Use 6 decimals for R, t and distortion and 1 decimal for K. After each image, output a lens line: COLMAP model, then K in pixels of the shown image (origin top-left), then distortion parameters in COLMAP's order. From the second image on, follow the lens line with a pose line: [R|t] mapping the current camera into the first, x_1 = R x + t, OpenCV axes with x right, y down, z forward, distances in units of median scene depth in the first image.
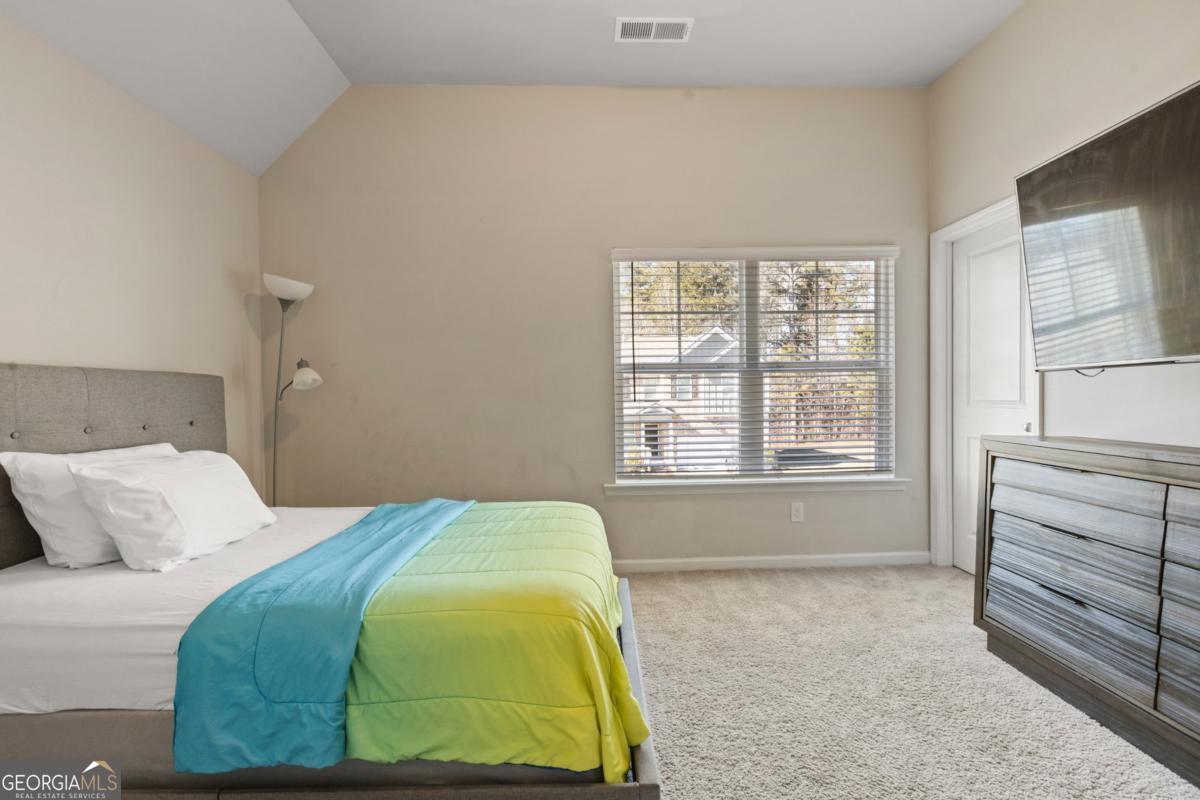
lens RADIAL K [[536.5, 0, 603.7], [0, 536.5, 399.3], [0, 0, 1]] dist [-0.001065, 0.000006]
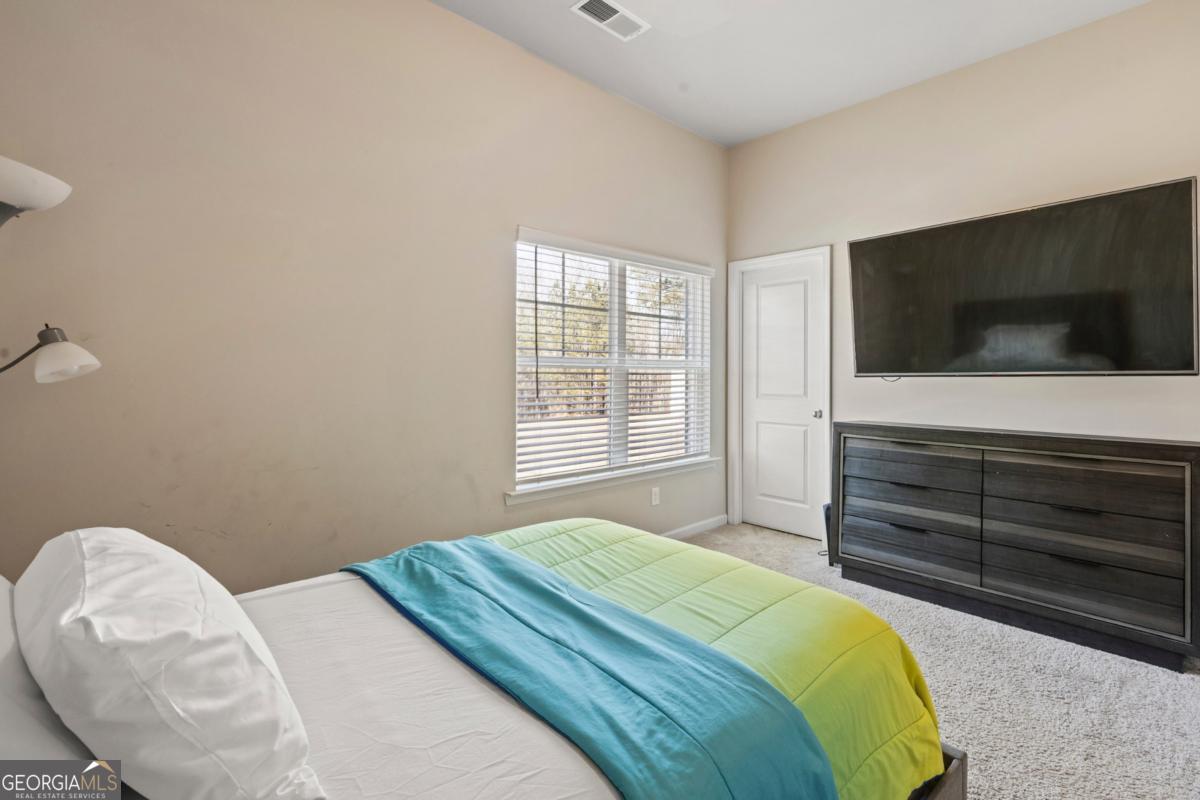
lens RADIAL K [[536.5, 0, 599.5], [0, 536.5, 378.0], [0, 0, 1]] dist [-0.001065, 0.000006]
pose [[0.768040, 0.010516, 0.640315, -0.484559], [-0.002404, 0.999905, -0.013538, -0.020049], [-0.640397, 0.008859, 0.767993, 0.247696]]
